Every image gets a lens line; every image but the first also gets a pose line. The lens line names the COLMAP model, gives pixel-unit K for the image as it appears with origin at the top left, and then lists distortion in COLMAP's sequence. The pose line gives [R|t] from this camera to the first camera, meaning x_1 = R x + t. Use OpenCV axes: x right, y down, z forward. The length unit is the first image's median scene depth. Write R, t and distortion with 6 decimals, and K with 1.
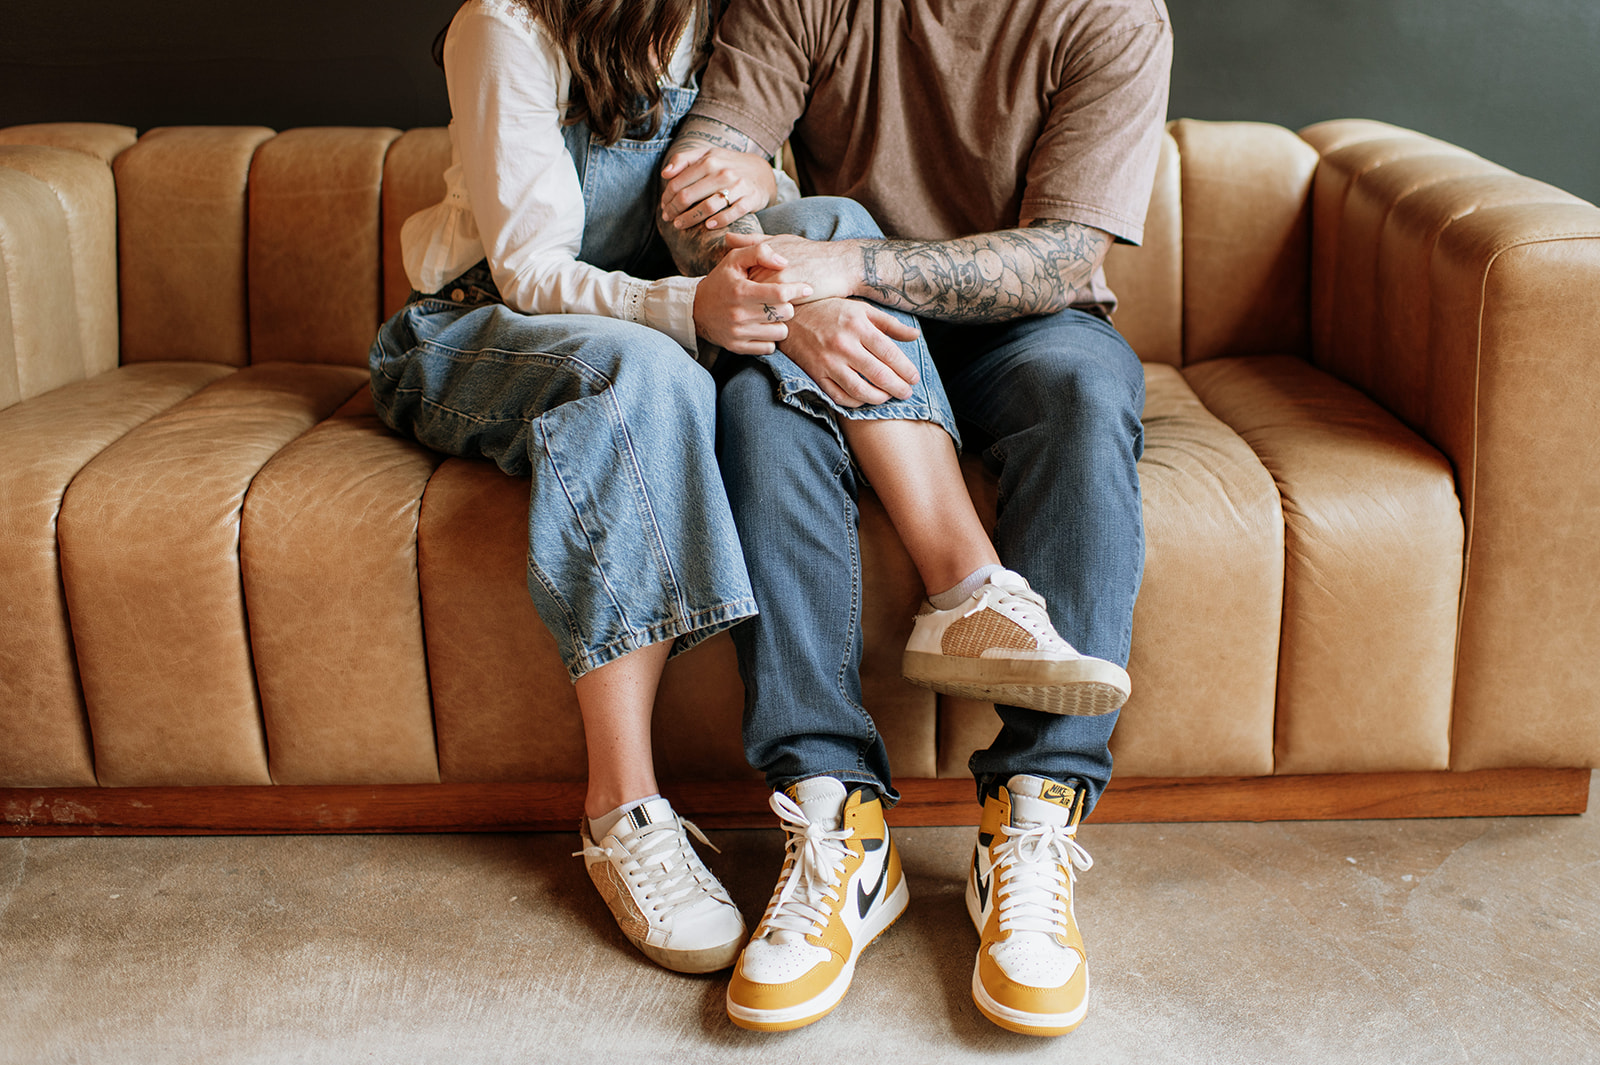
lens RADIAL K [[1763.2, 0, 855.3], [0, 1763.2, 518.5], [0, 0, 1]] dist [-0.004962, 0.006453]
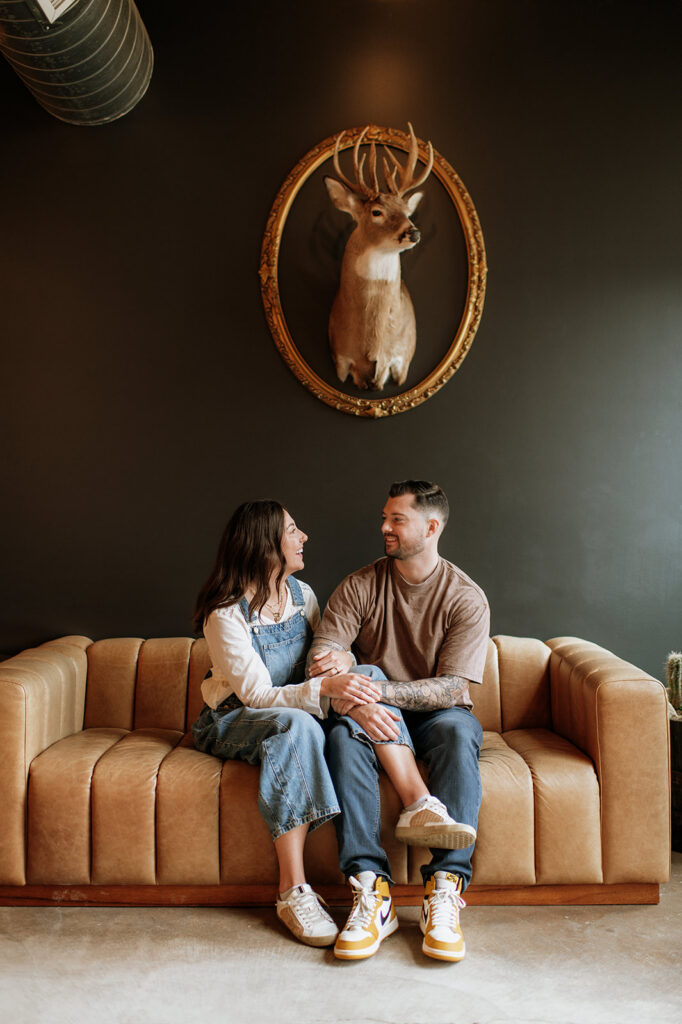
lens RADIAL K [[1056.5, 0, 339.5], [0, 1056.5, 518.1], [0, 0, 1]] dist [-0.010413, 0.002727]
pose [[0.999956, 0.005115, -0.007903, -0.048520], [-0.007349, 0.948808, -0.315768, 0.132587], [0.005884, 0.315812, 0.948803, -0.699240]]
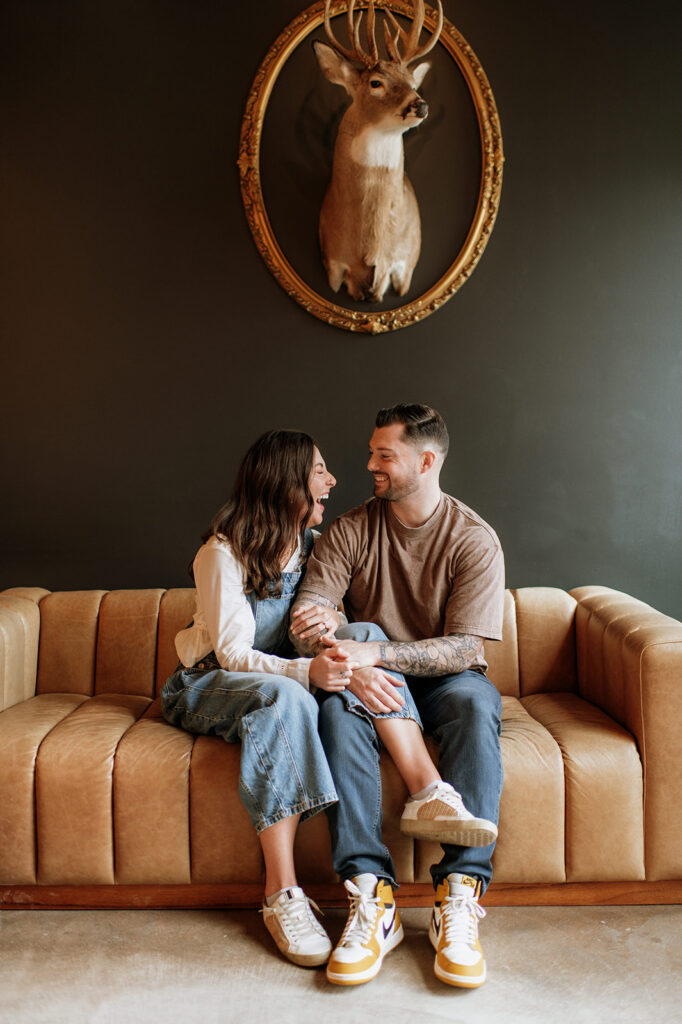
lens RADIAL K [[1047.9, 0, 337.9], [0, 1047.9, 514.8], [0, 0, 1]] dist [-0.007965, -0.001271]
pose [[0.999991, 0.003801, -0.001994, -0.051359], [-0.004191, 0.964806, -0.262931, 0.049411], [0.000924, 0.262937, 0.964813, -0.410491]]
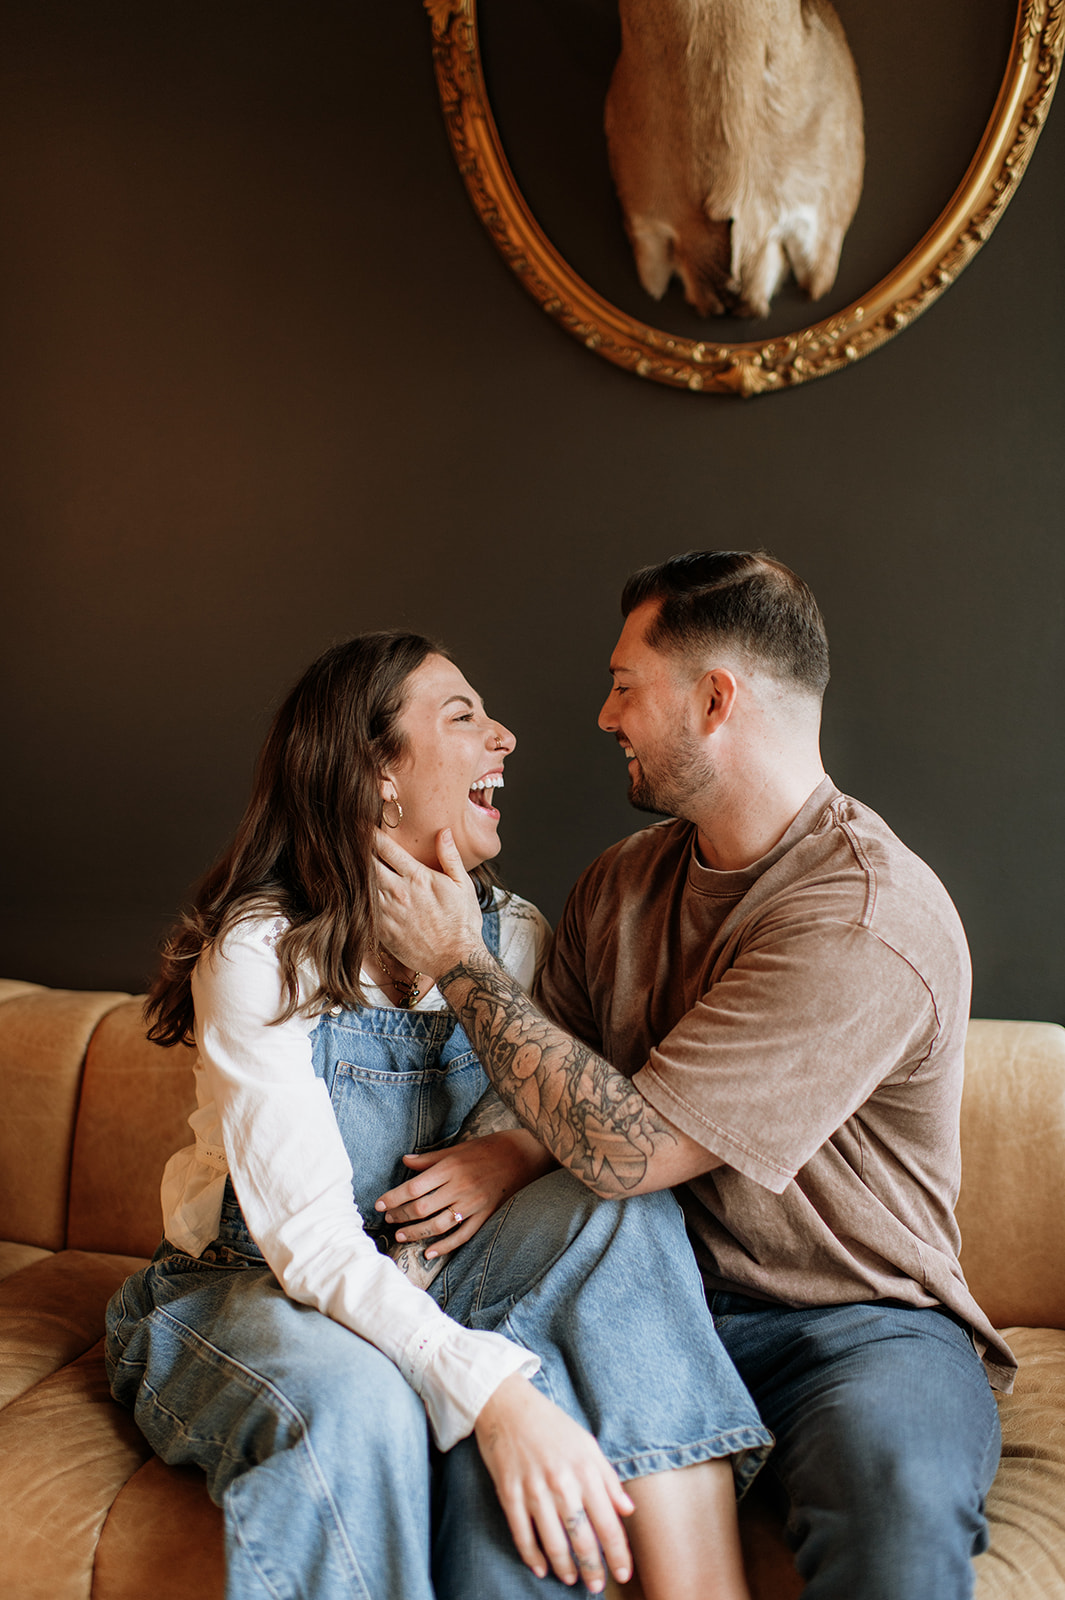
lens RADIAL K [[1637.4, 0, 527.6], [0, 1637.4, 804.3], [0, 0, 1]] dist [-0.007965, -0.001271]
pose [[0.974138, 0.015733, -0.225406, 0.129674], [-0.066412, 0.973447, -0.219066, -0.185981], [0.215975, 0.228370, 0.949317, 0.200293]]
